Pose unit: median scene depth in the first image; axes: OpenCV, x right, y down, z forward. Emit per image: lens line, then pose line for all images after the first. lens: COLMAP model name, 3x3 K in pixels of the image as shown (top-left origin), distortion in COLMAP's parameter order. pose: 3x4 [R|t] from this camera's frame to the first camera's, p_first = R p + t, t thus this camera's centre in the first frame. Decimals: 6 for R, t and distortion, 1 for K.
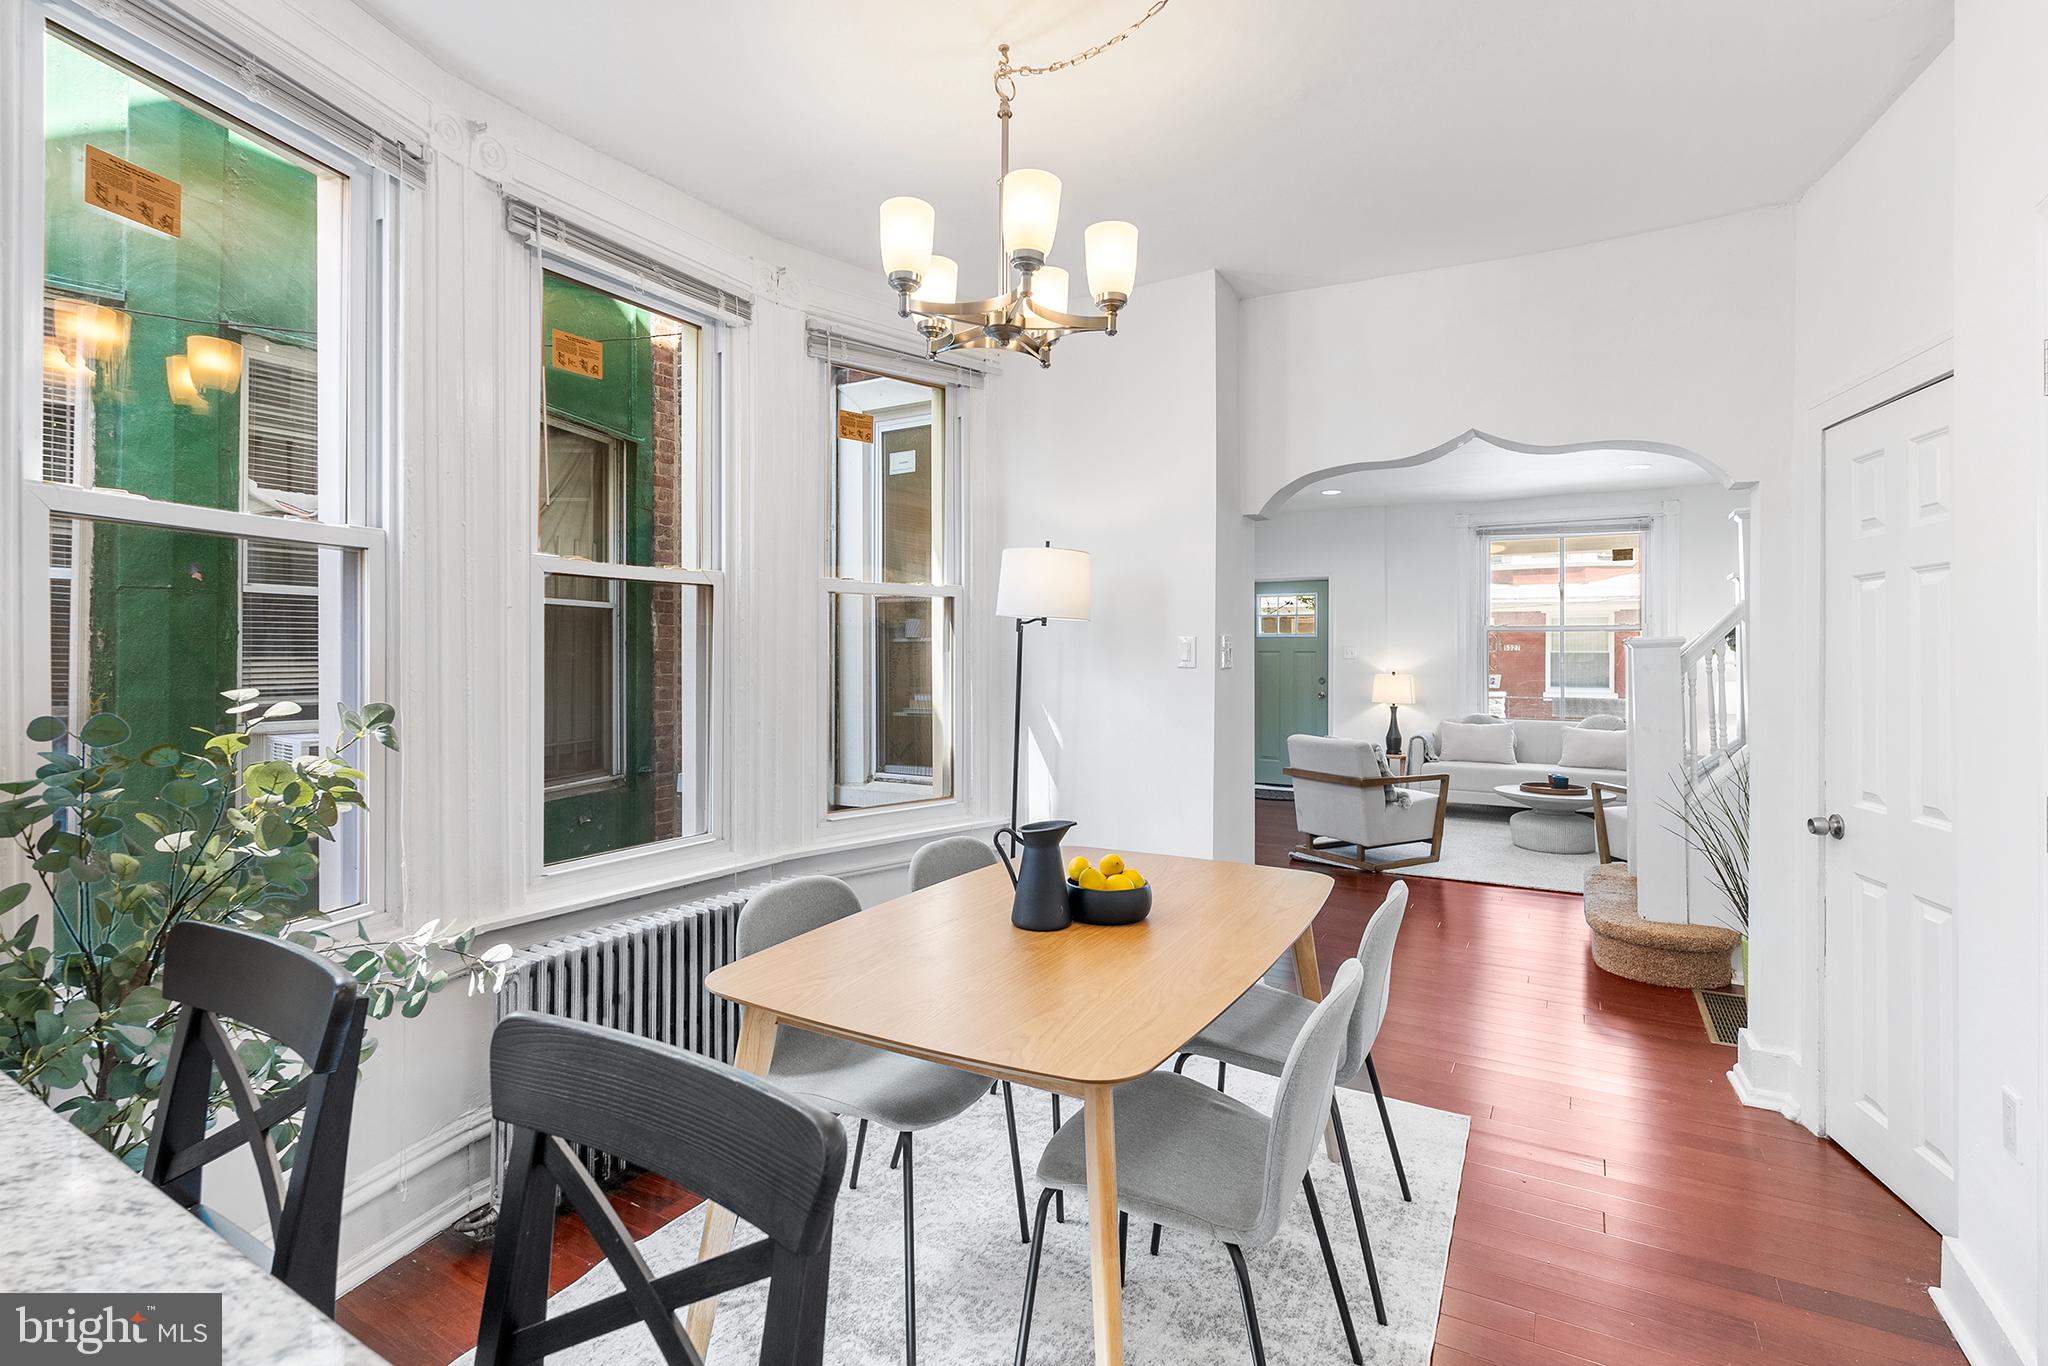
lens RADIAL K [[967.9, 0, 1017.1], [0, 967.9, 658.6], [0, 0, 1]] dist [-0.000903, -0.000307]
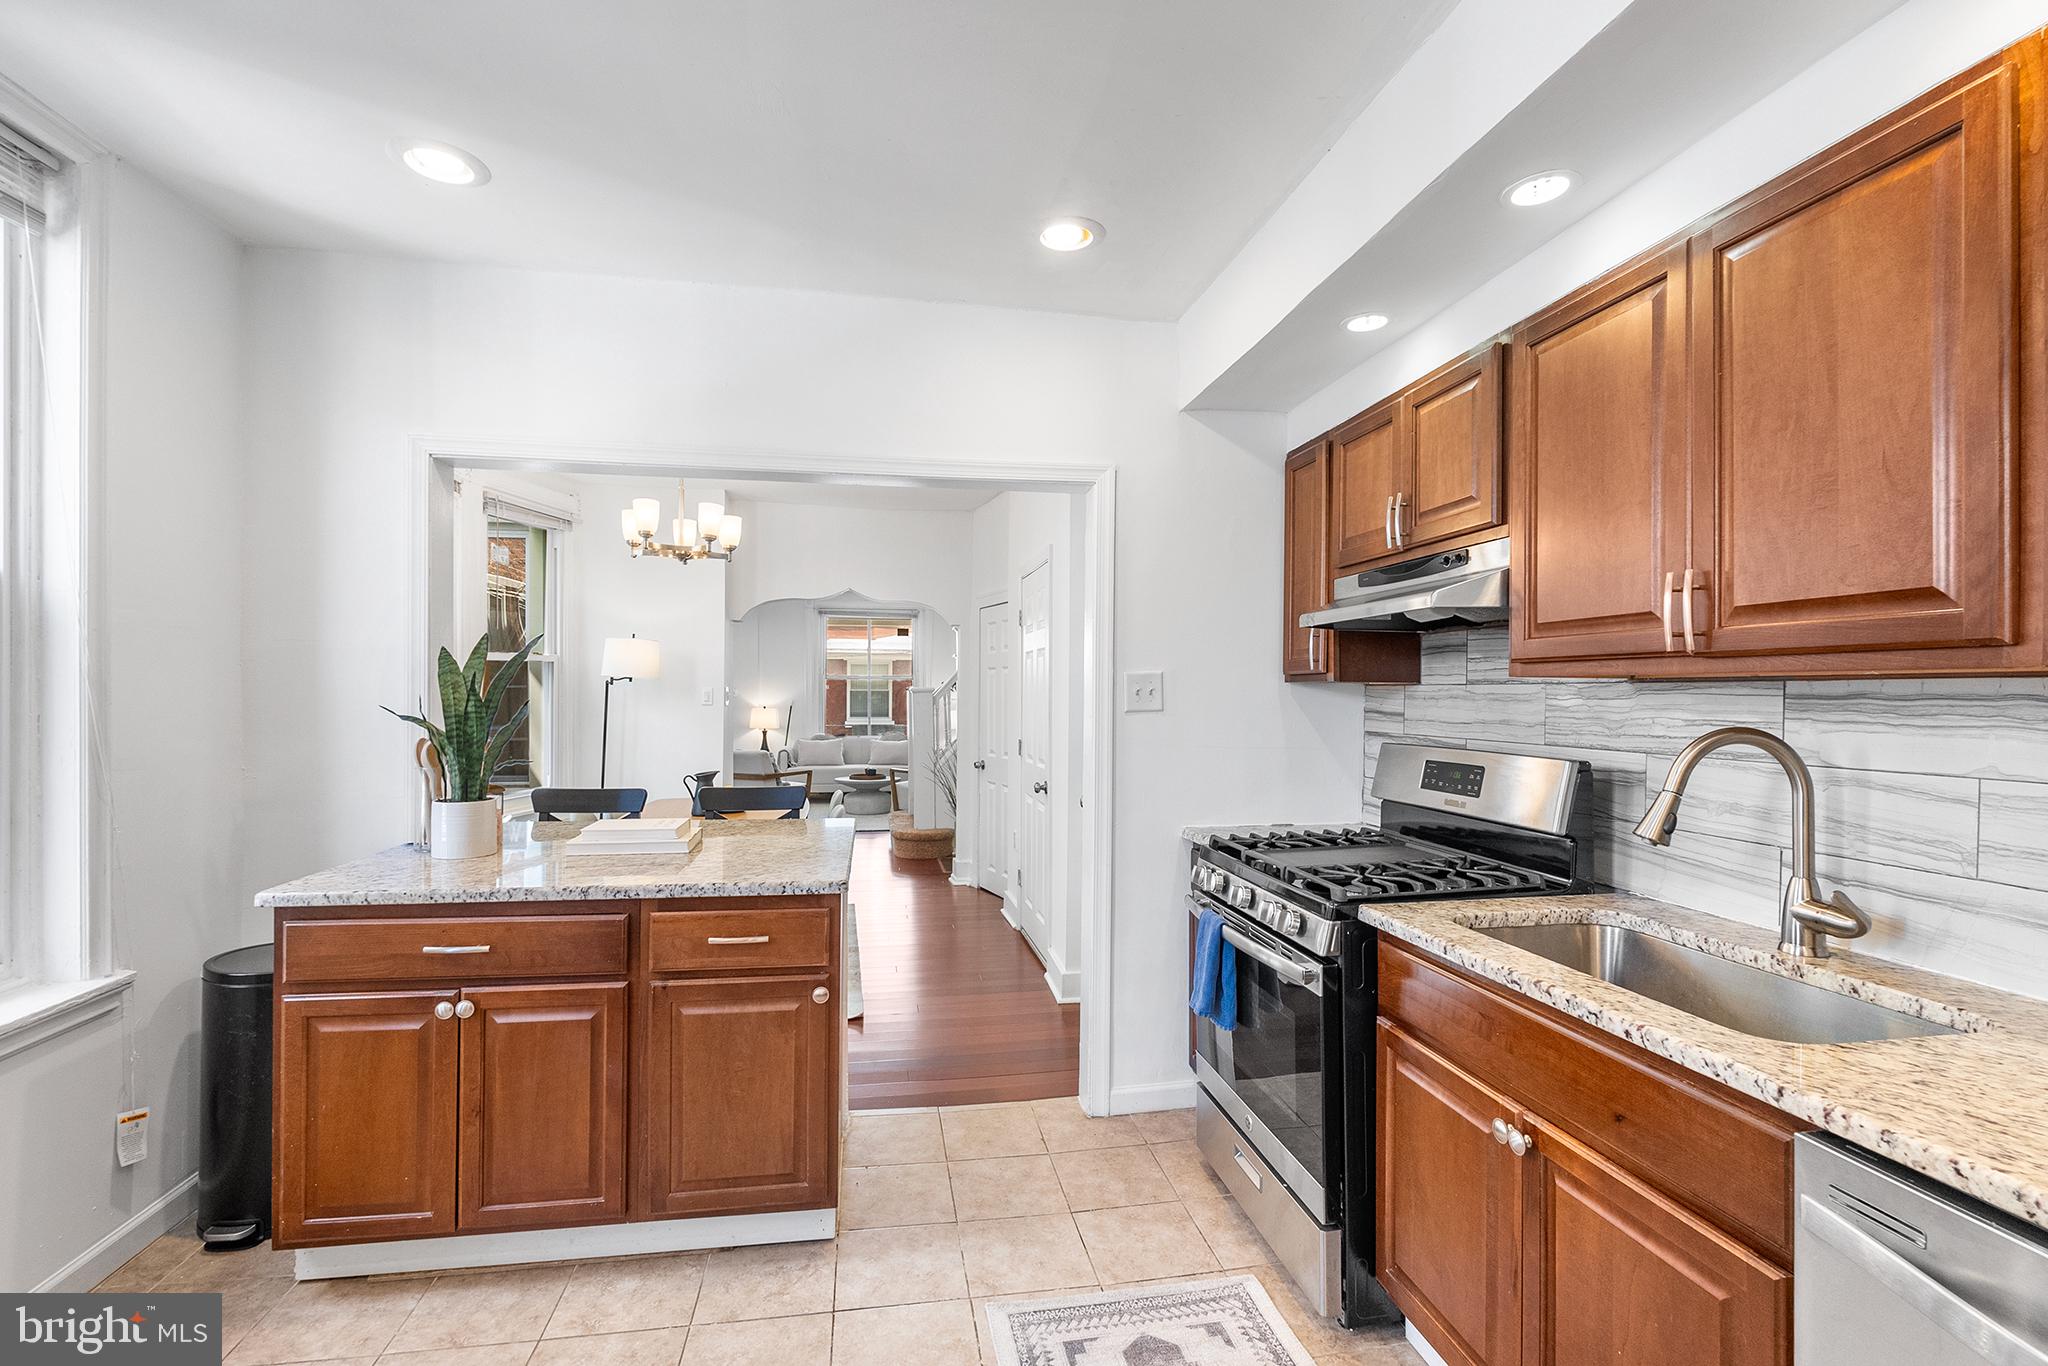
lens RADIAL K [[942.9, 0, 1014.1], [0, 942.9, 698.0], [0, 0, 1]] dist [-0.000472, 0.000193]
pose [[0.773064, -0.001230, 0.634327, -0.291461], [-0.001810, 0.999990, 0.004145, -0.007160], [-0.634325, -0.004352, 0.773054, -0.426684]]
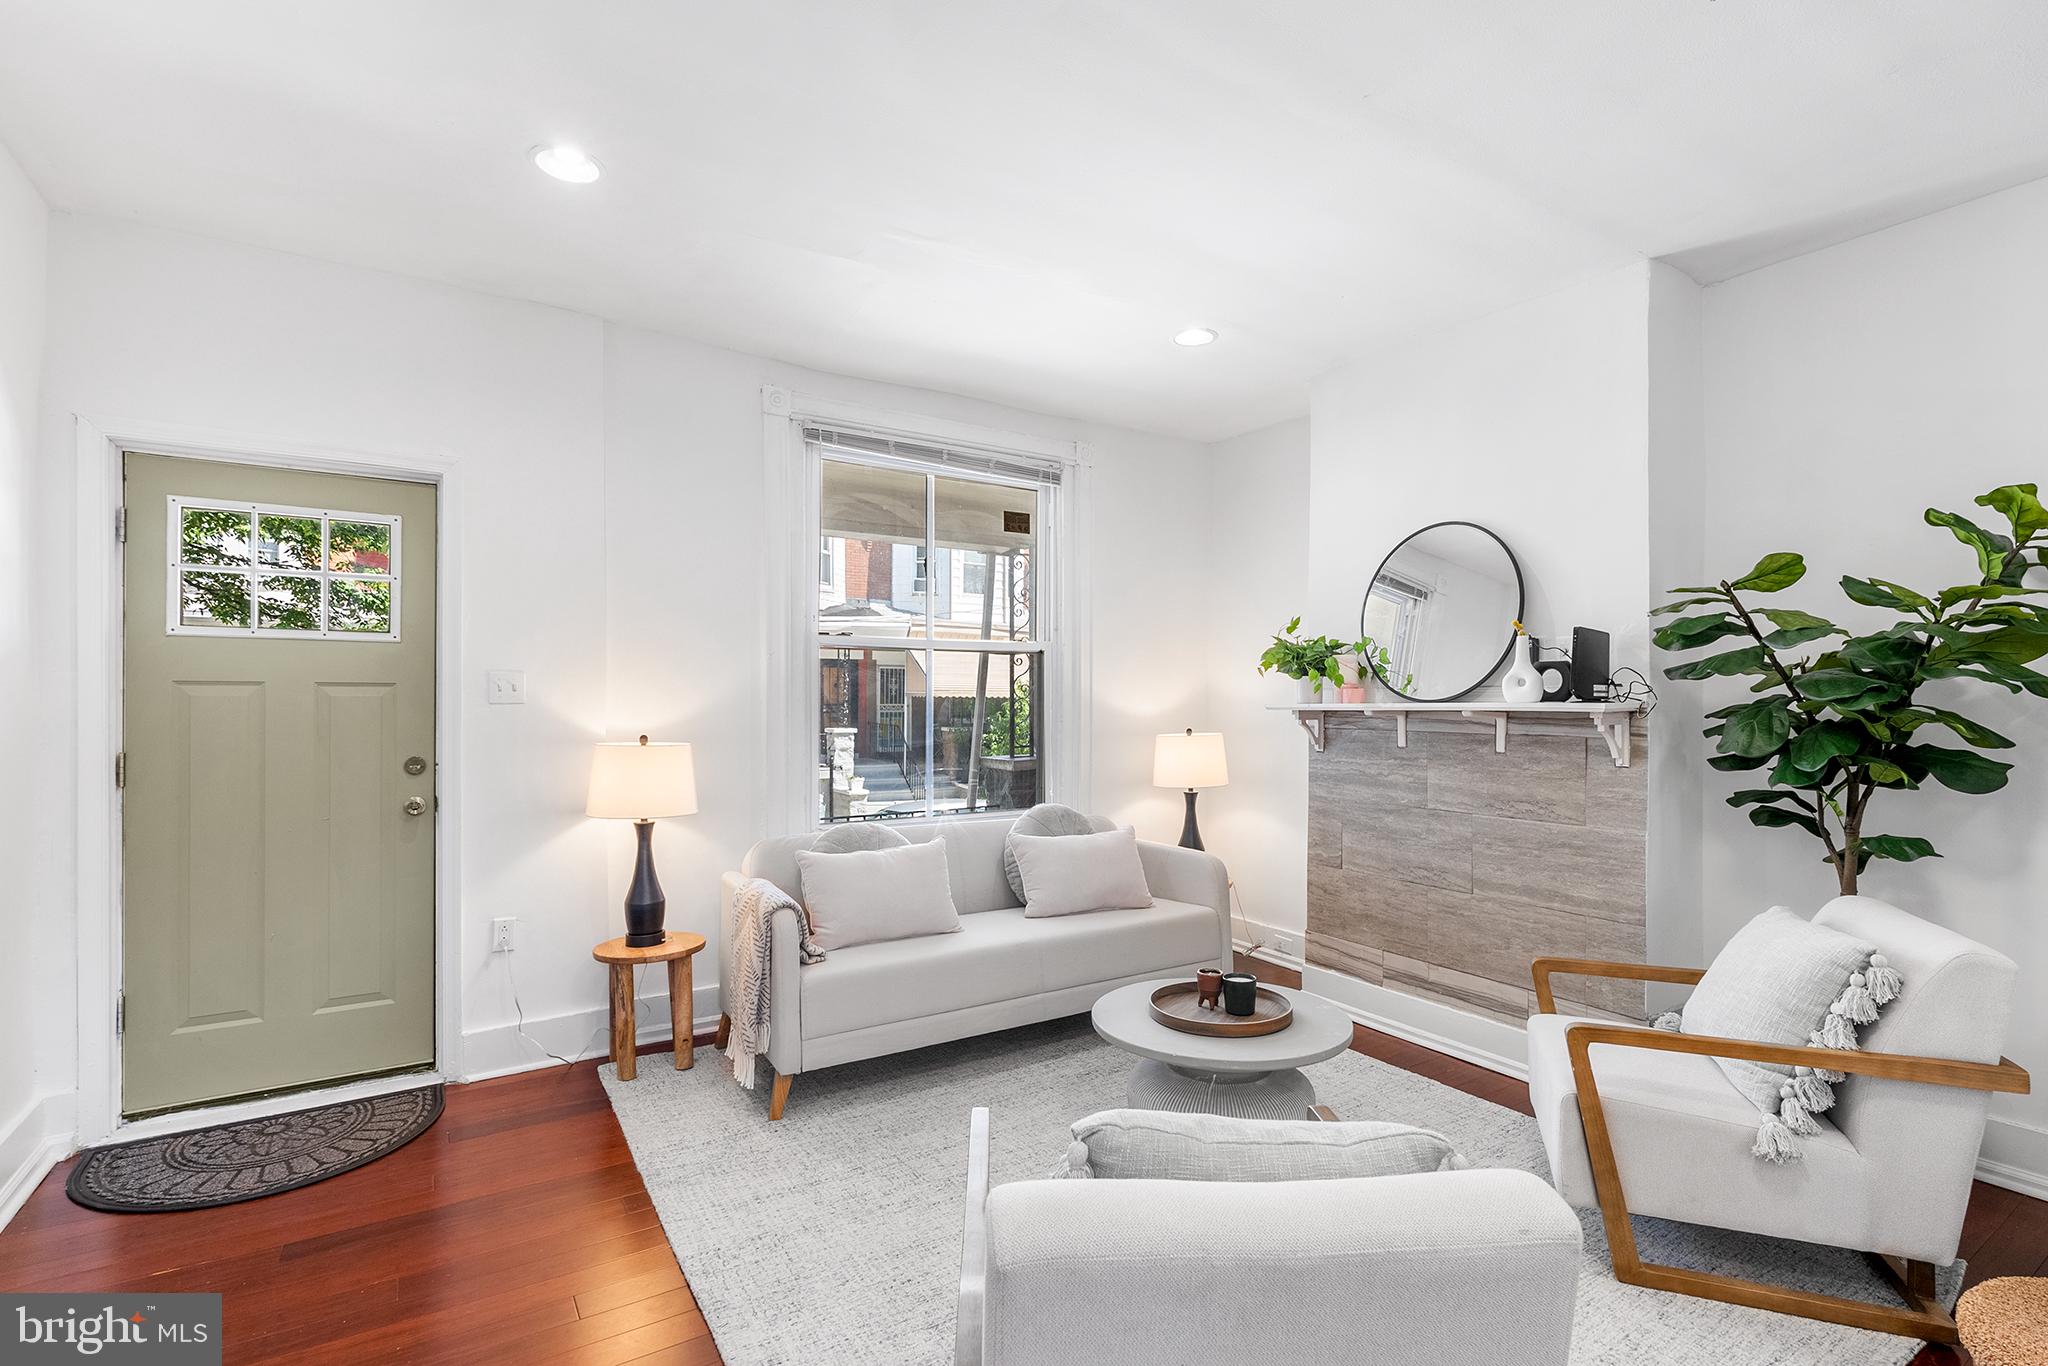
lens RADIAL K [[942.9, 0, 1014.1], [0, 942.9, 698.0], [0, 0, 1]] dist [-0.000472, 0.000193]
pose [[0.464890, -0.001417, 0.885368, 0.166436], [0.001335, 0.999999, 0.000899, -0.003442], [-0.885368, 0.000764, 0.464891, 0.977641]]
